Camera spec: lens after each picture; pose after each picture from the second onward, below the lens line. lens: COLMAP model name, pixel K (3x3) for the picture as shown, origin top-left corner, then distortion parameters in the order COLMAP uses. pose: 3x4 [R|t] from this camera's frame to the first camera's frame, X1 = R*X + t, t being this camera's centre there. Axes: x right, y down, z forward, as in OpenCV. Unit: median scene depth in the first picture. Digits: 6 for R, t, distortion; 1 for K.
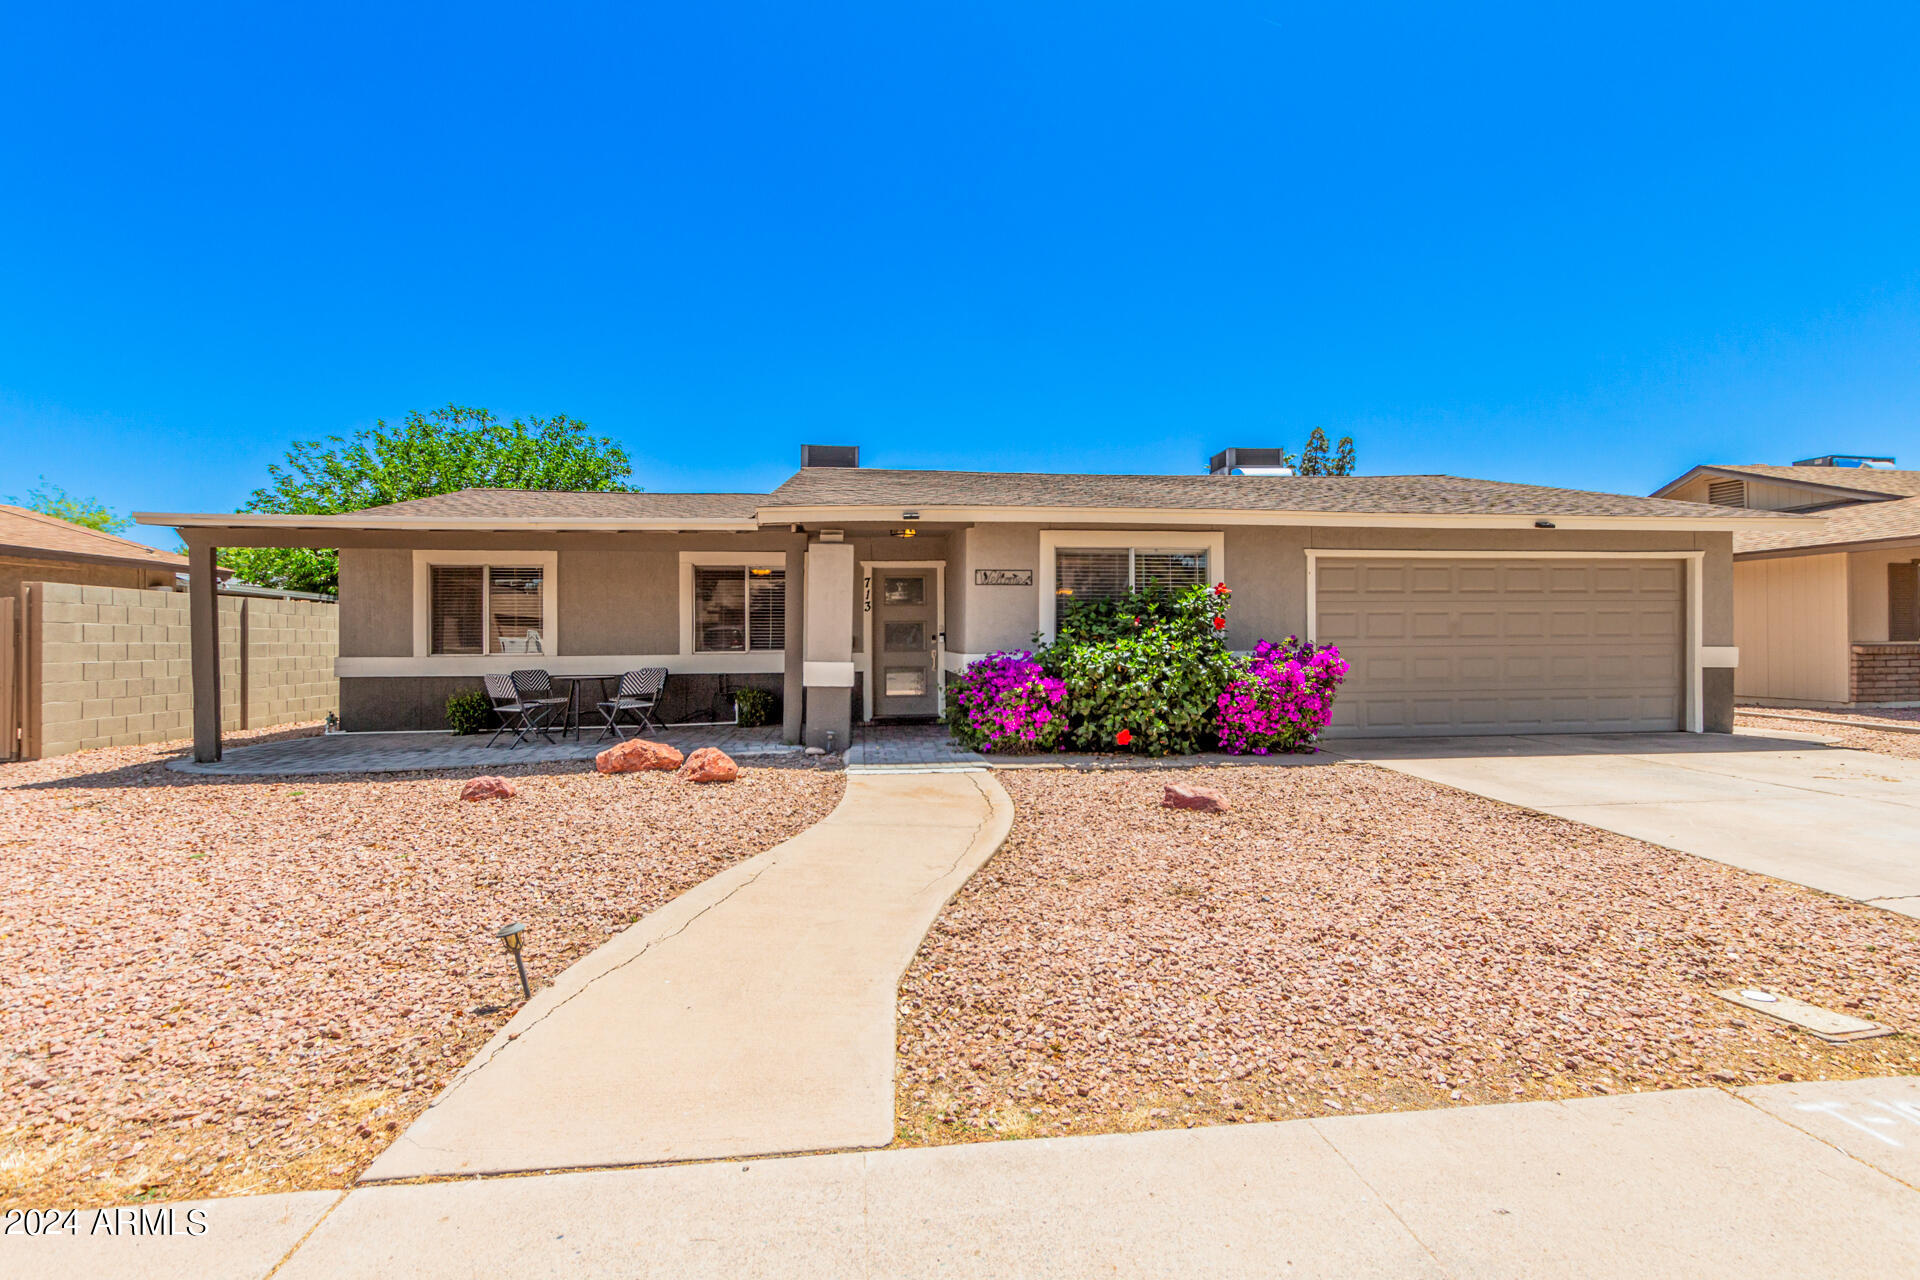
lens RADIAL K [[913.4, 0, 982.1], [0, 913.4, 650.6], [0, 0, 1]] dist [0.003612, -0.000154]
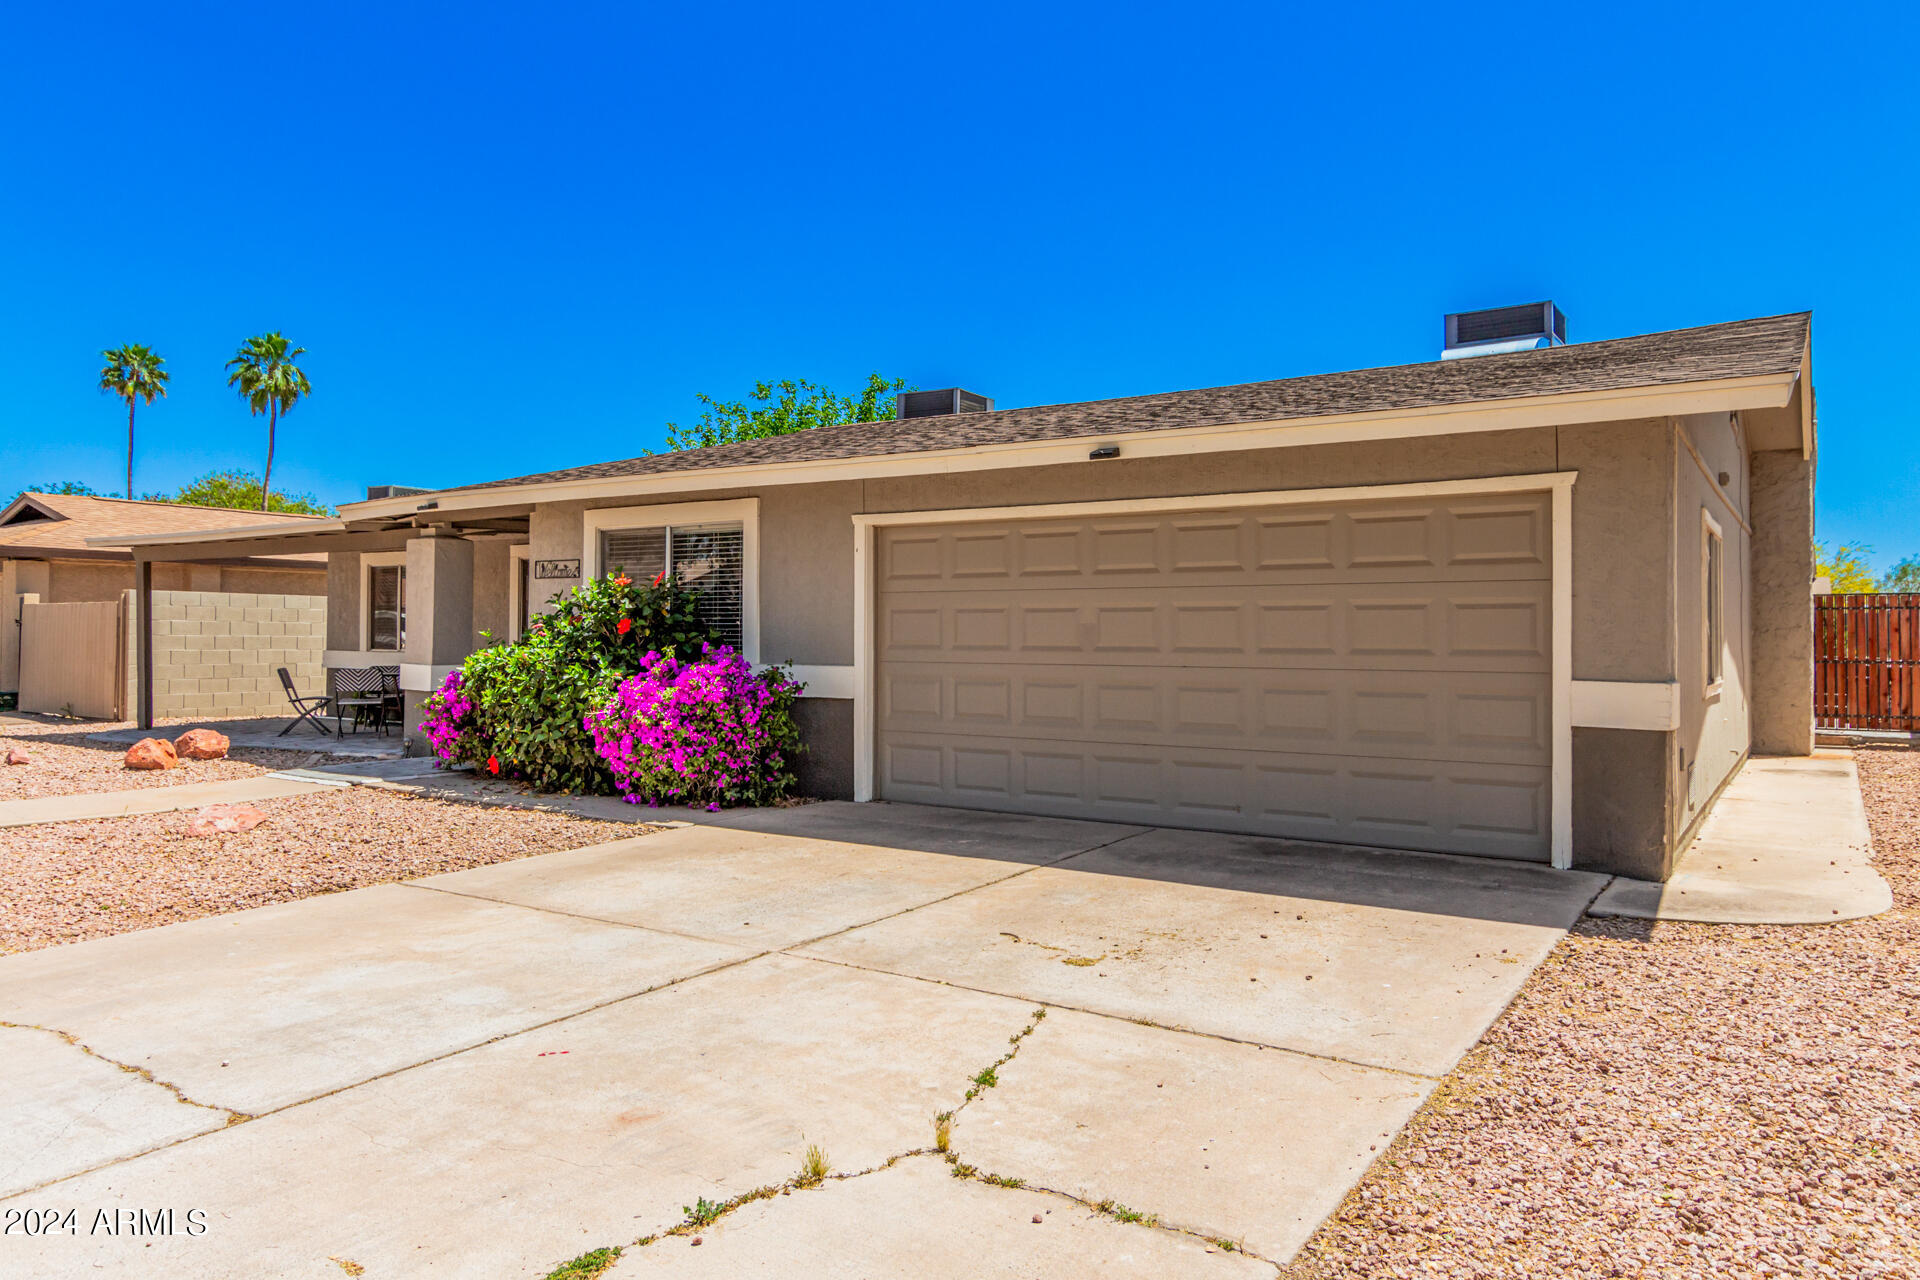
lens RADIAL K [[1299.4, 0, 960.0], [0, 1299.4, 640.0], [0, 0, 1]] dist [0.001387, 0.000542]
pose [[0.755075, 0.013208, -0.655506, 1.030395], [-0.018519, 0.999828, -0.001186, -0.019427], [0.655377, 0.013035, 0.755189, 0.329856]]
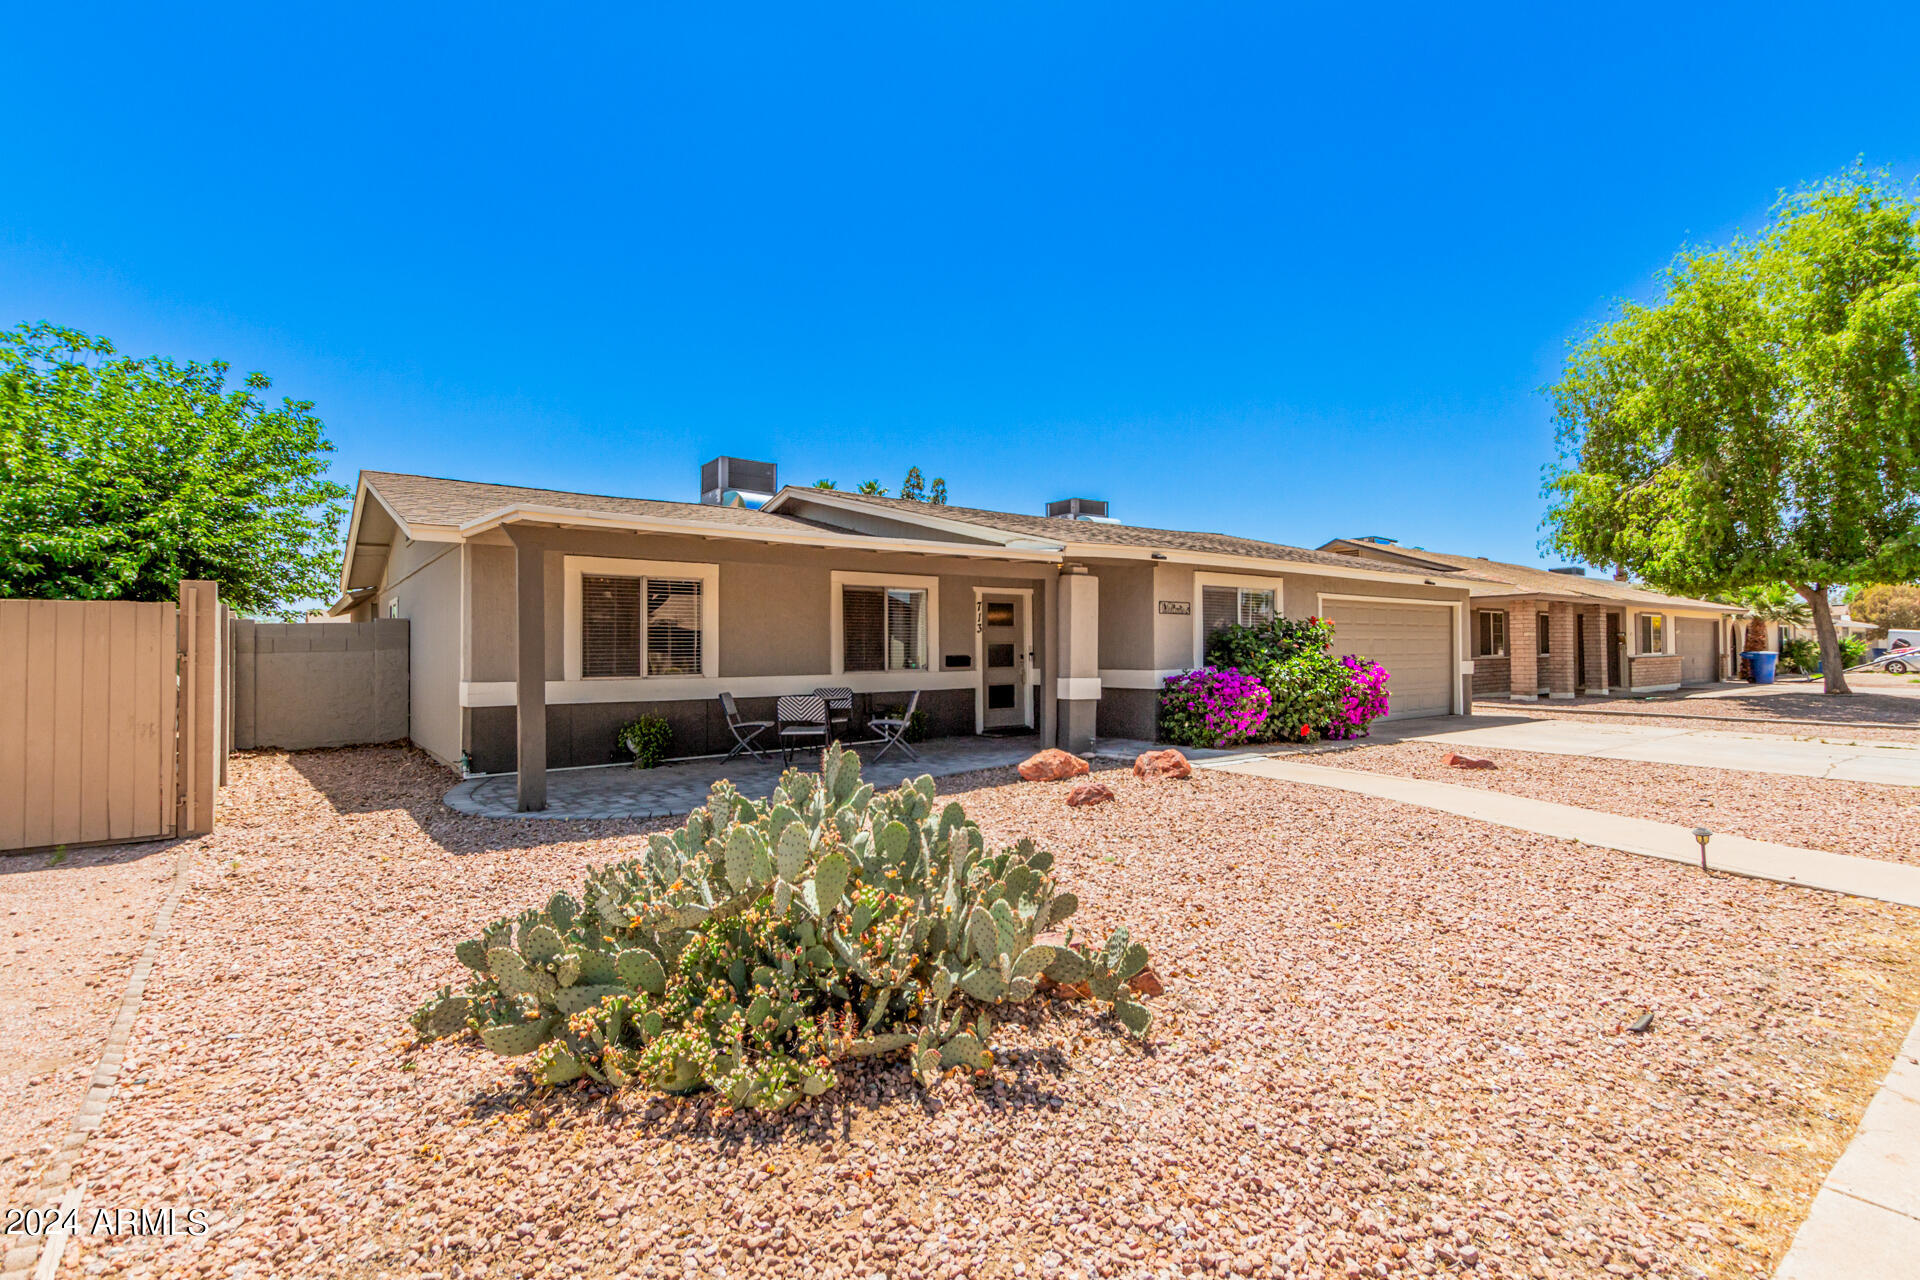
lens RADIAL K [[913.4, 0, 982.1], [0, 913.4, 650.6], [0, 0, 1]] dist [0.003612, -0.000154]
pose [[0.850651, 0.000301, 0.525730, -0.811236], [0.010301, 0.999798, -0.017240, -0.003221], [-0.525629, 0.020081, 0.850477, 0.080564]]
